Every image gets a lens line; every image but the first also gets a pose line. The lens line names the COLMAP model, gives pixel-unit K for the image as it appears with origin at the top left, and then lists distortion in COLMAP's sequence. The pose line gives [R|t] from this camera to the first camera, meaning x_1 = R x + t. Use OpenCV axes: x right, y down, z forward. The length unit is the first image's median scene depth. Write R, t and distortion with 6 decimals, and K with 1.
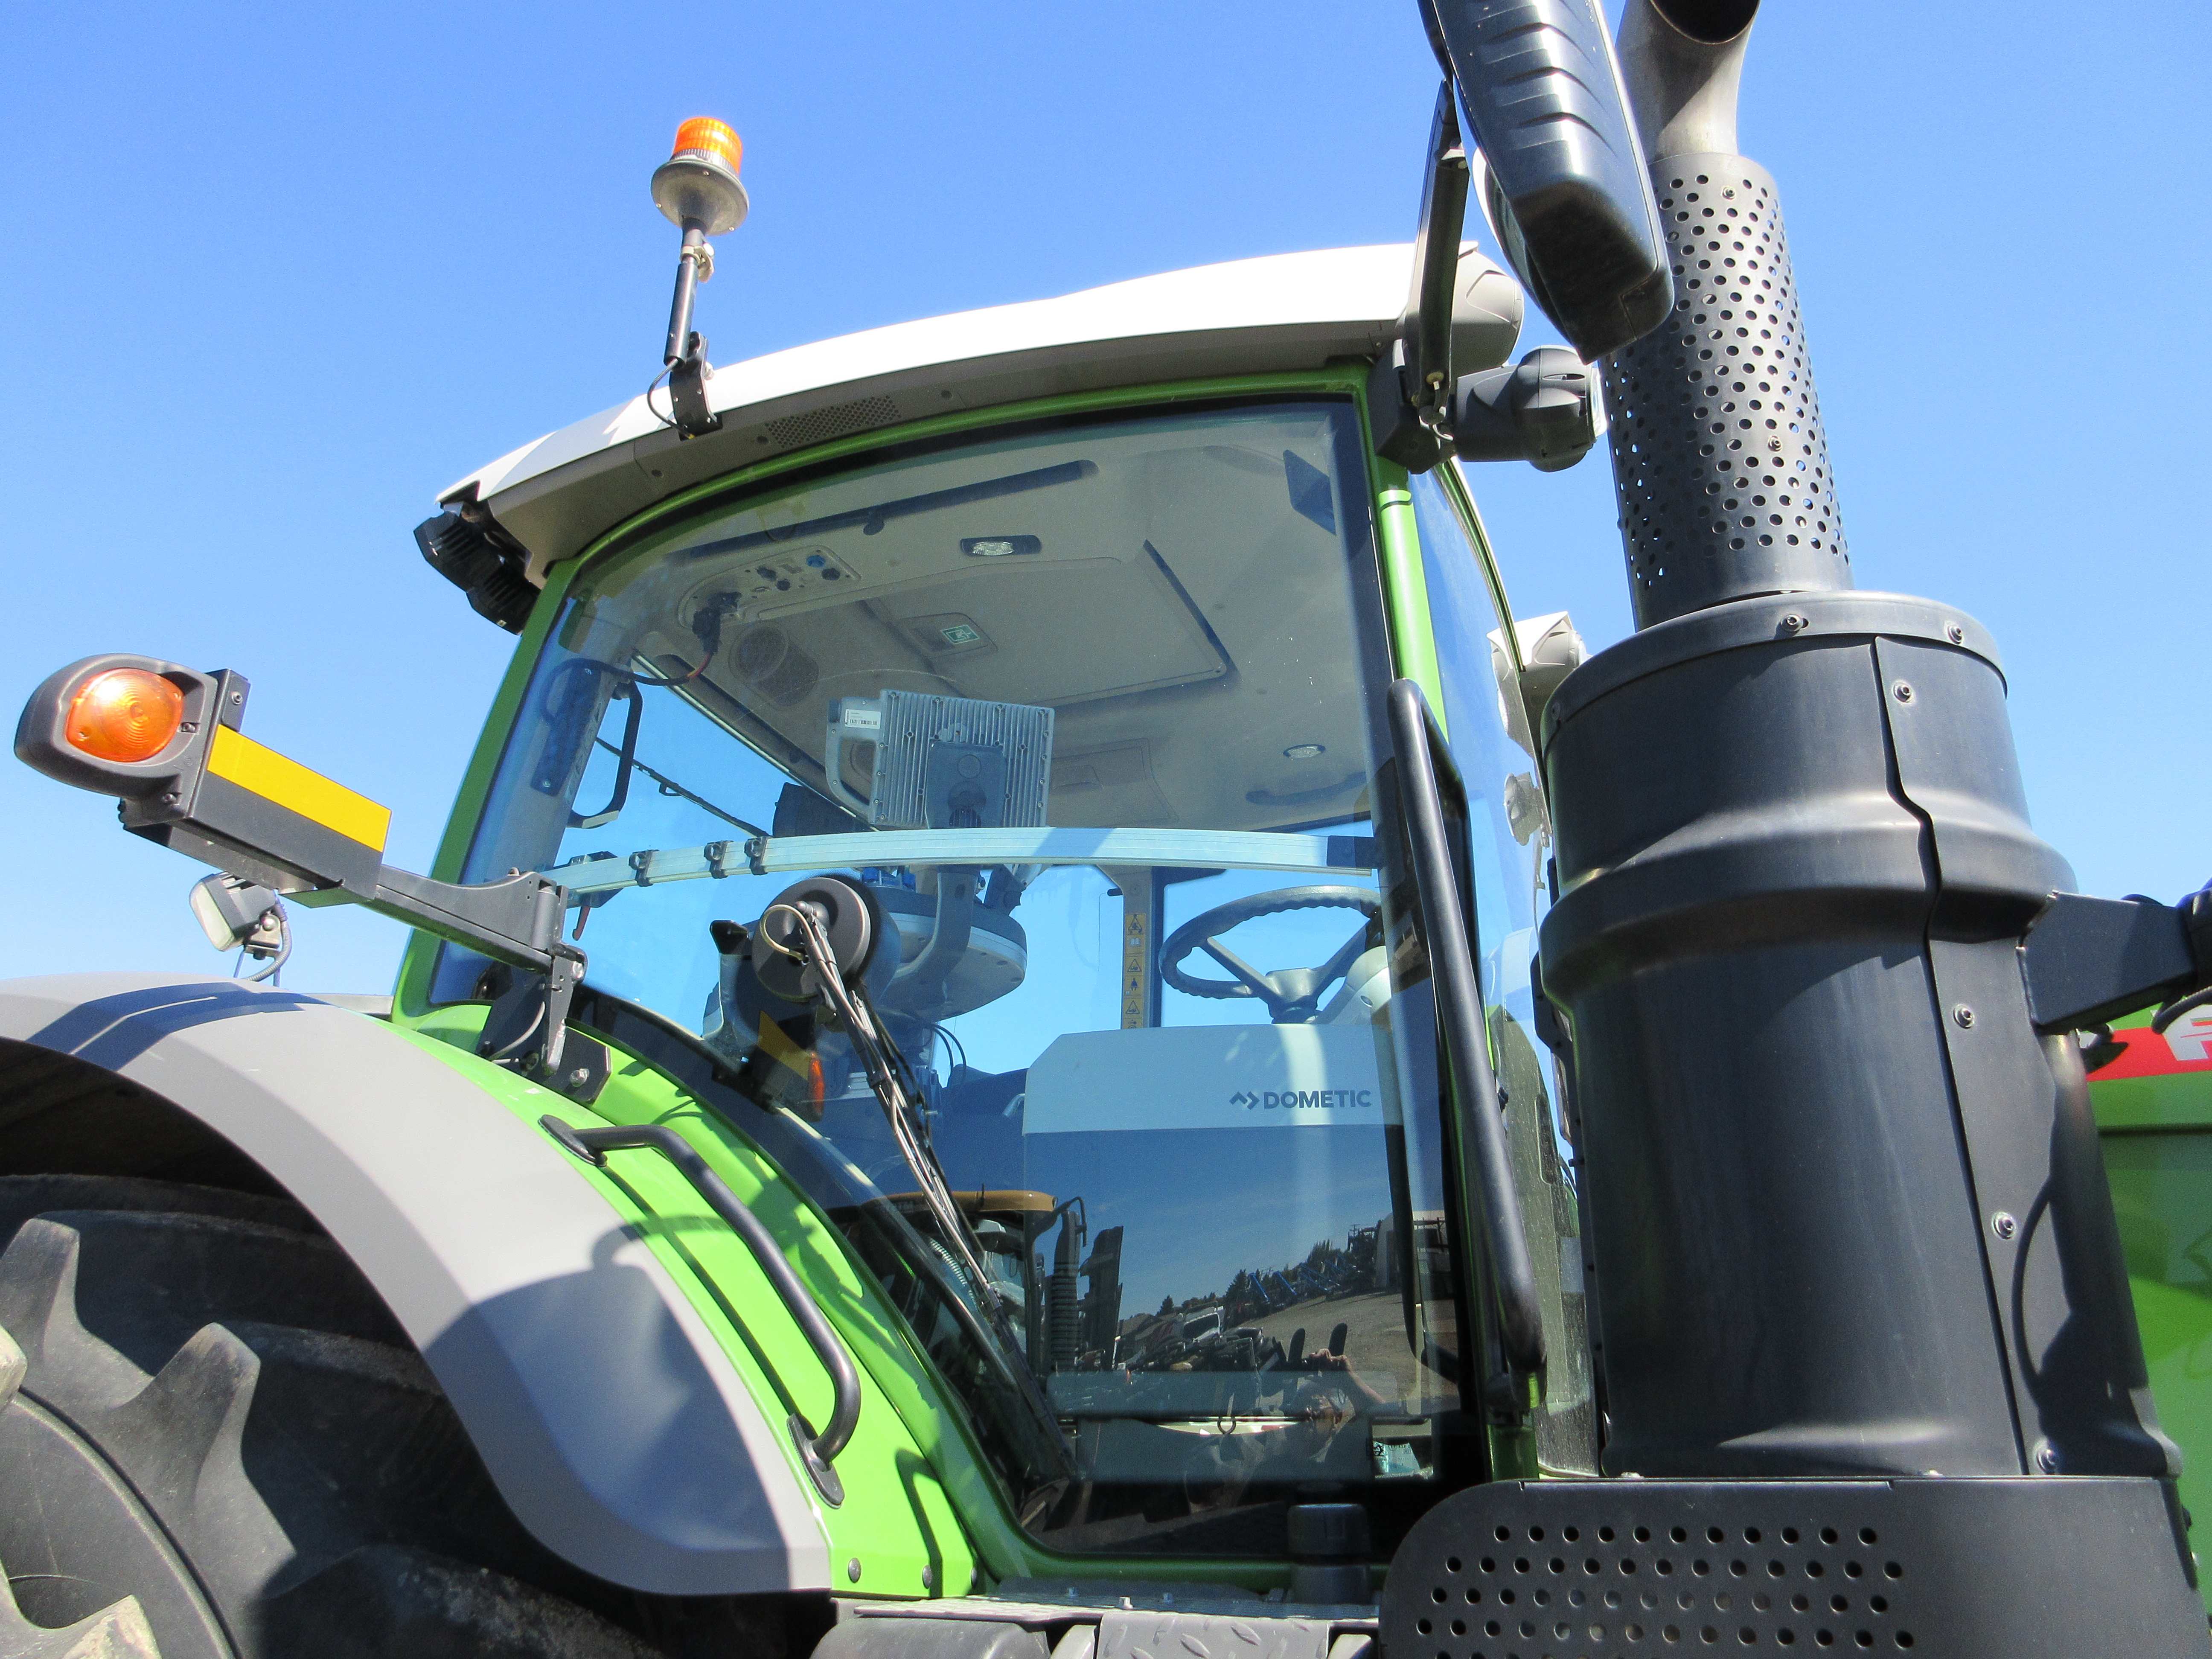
lens RADIAL K [[1580.8, 0, 1106.0], [0, 1580.8, 829.5], [0, 0, 1]] dist [-0.003260, -0.002511]
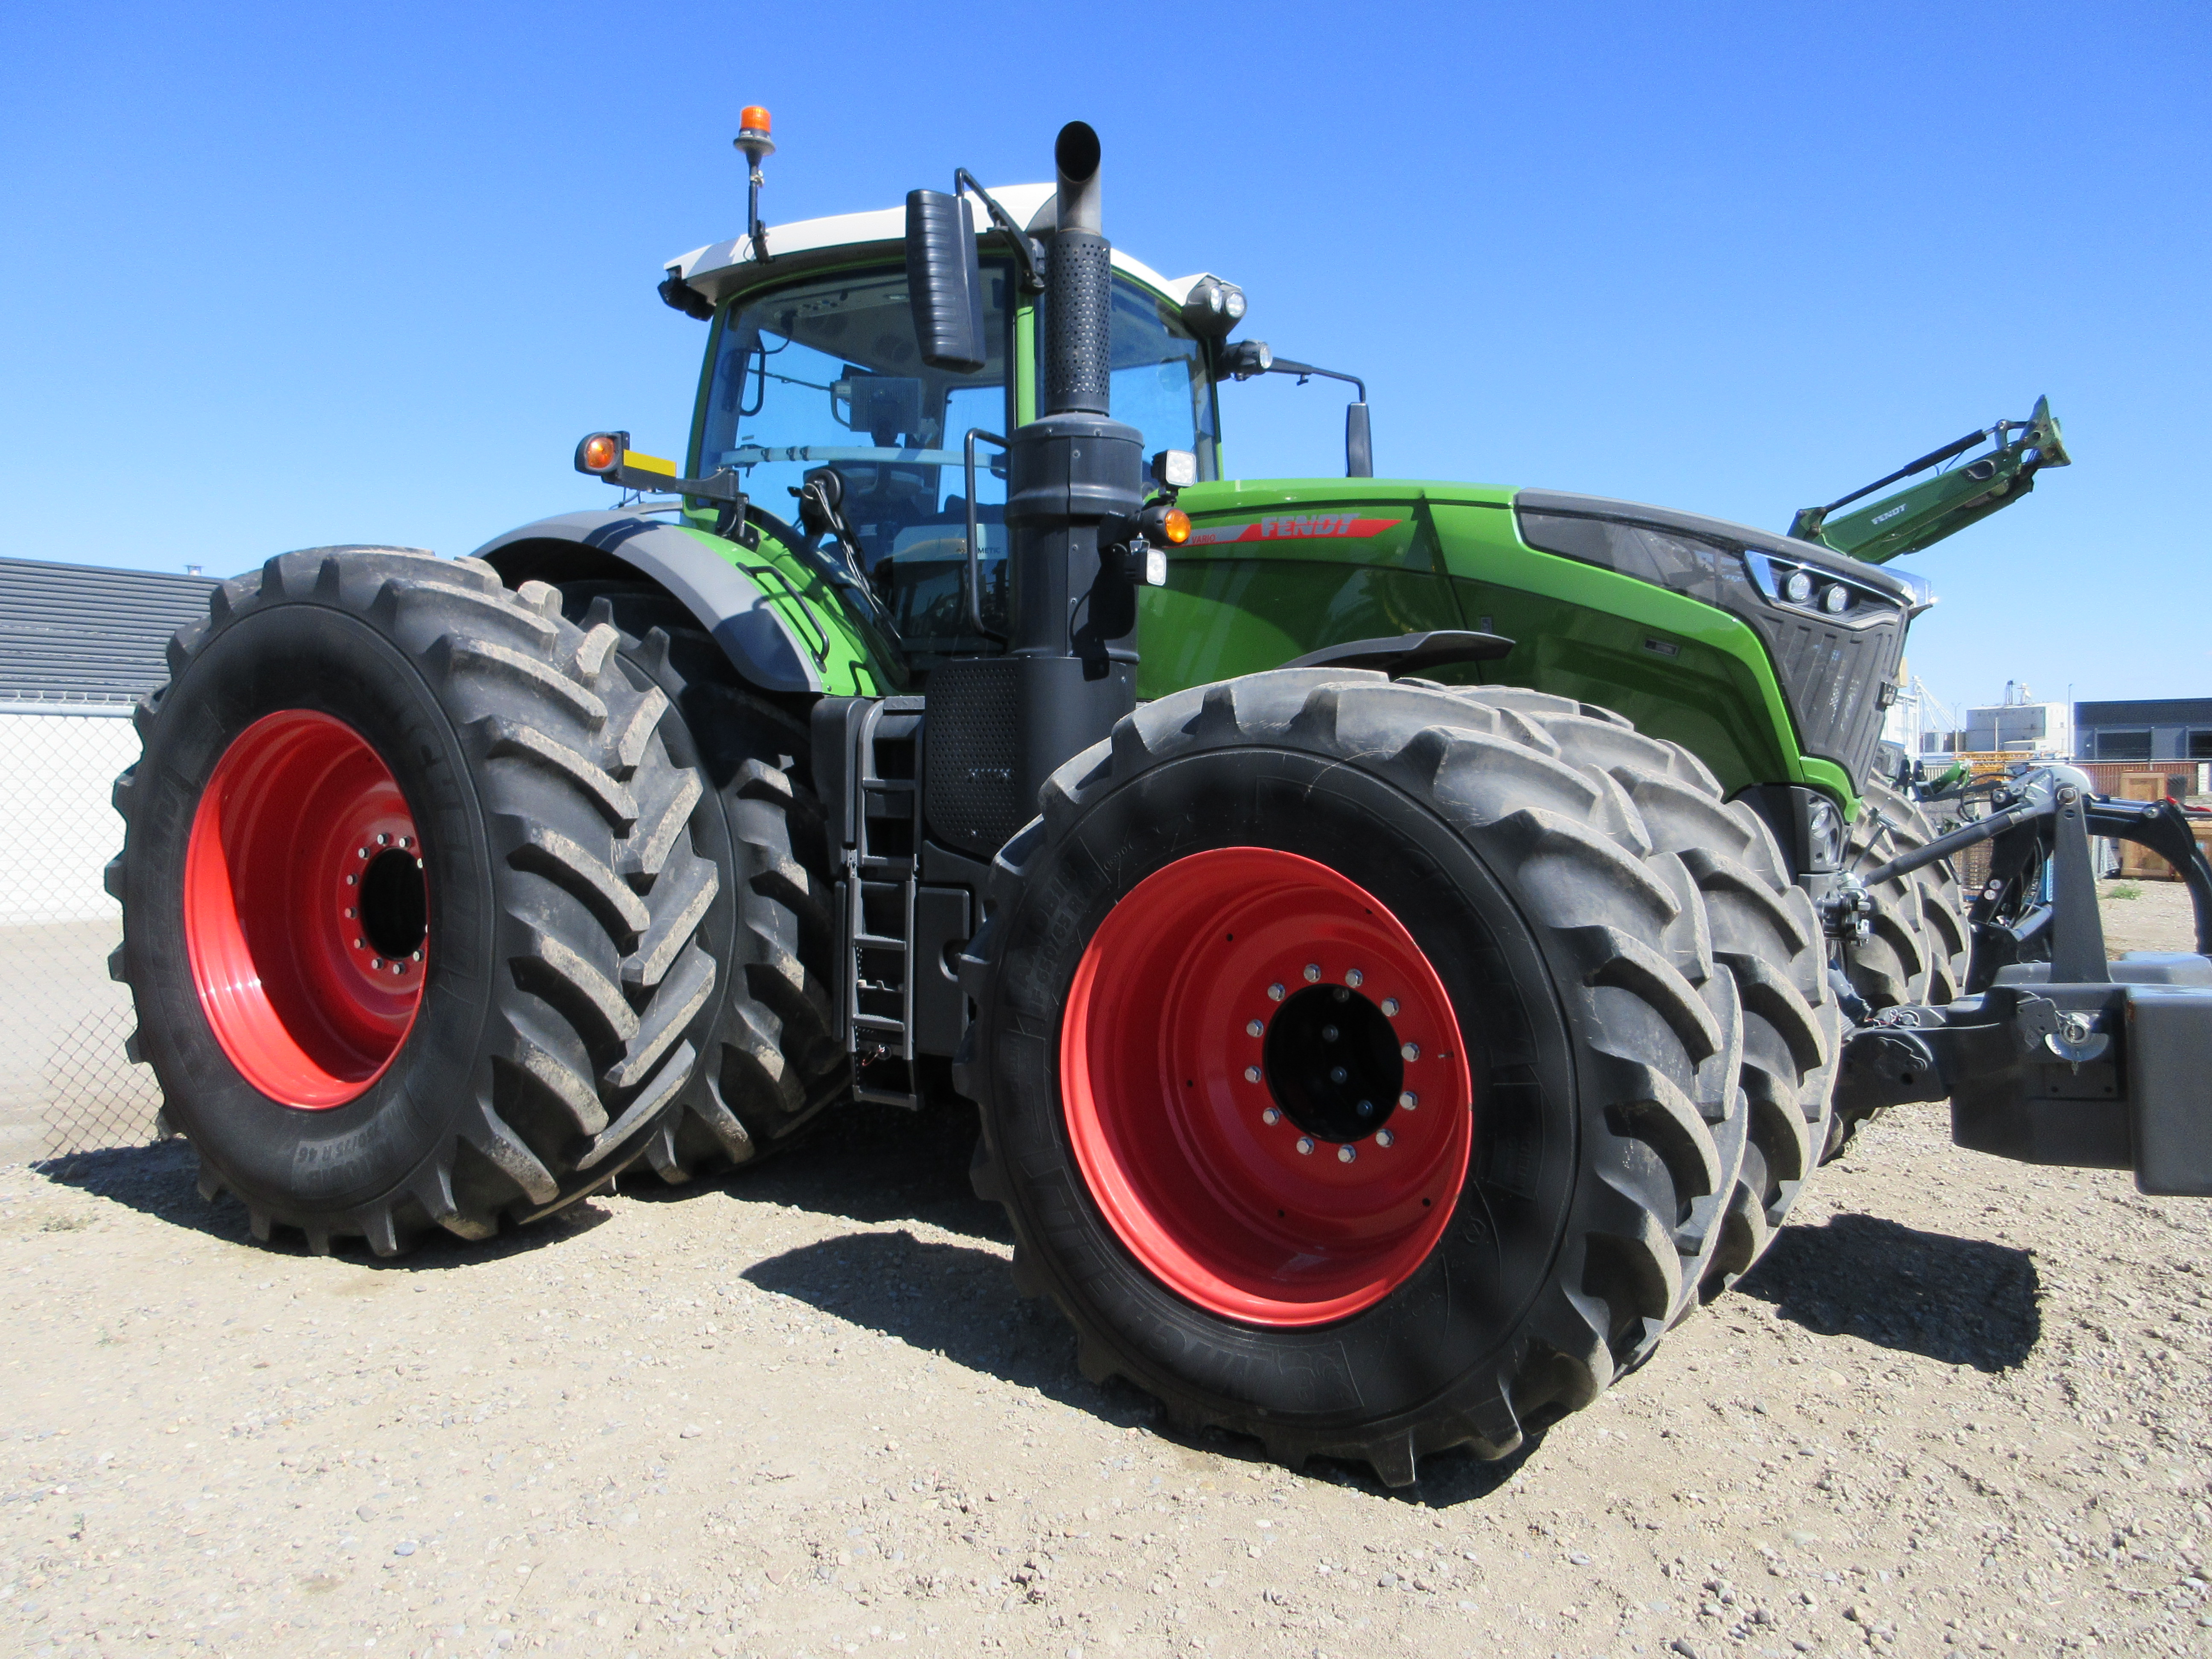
lens RADIAL K [[1743.3, 0, 1106.0], [0, 1743.3, 829.5], [0, 0, 1]] dist [-0.067485, -0.001192]
pose [[0.984981, 0.015261, -0.171986, 0.947195], [0.057935, 0.909127, 0.412471, -0.700049], [0.162652, -0.416240, 0.894589, -2.144048]]
